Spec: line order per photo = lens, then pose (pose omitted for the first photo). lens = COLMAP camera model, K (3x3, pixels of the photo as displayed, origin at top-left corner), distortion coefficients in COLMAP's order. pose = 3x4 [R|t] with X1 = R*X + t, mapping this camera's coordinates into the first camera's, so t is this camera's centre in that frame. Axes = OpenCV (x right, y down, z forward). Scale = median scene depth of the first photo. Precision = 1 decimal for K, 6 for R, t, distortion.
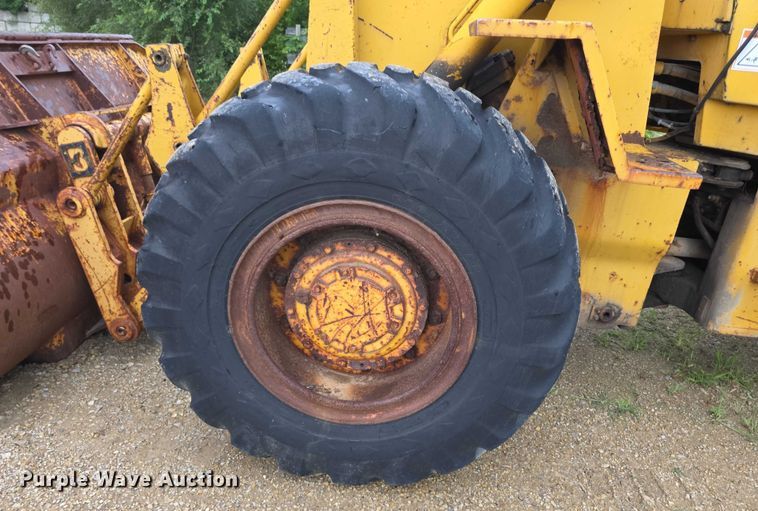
lens RADIAL K [[524.3, 0, 388.6], [0, 524.3, 291.4], [0, 0, 1]] dist [0.032278, -0.022614]
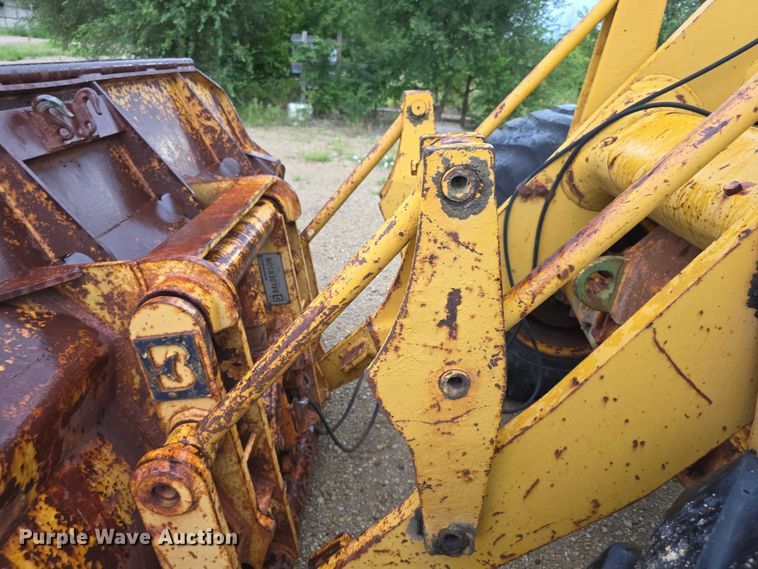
lens RADIAL K [[519.5, 0, 386.2], [0, 519.5, 285.5], [0, 0, 1]] dist [0.019523, -0.007230]
pose [[0.998930, 0.011308, 0.044844, -0.350583], [-0.010746, 0.999861, -0.012741, -0.256535], [-0.044982, 0.012245, 0.998913, 0.452771]]
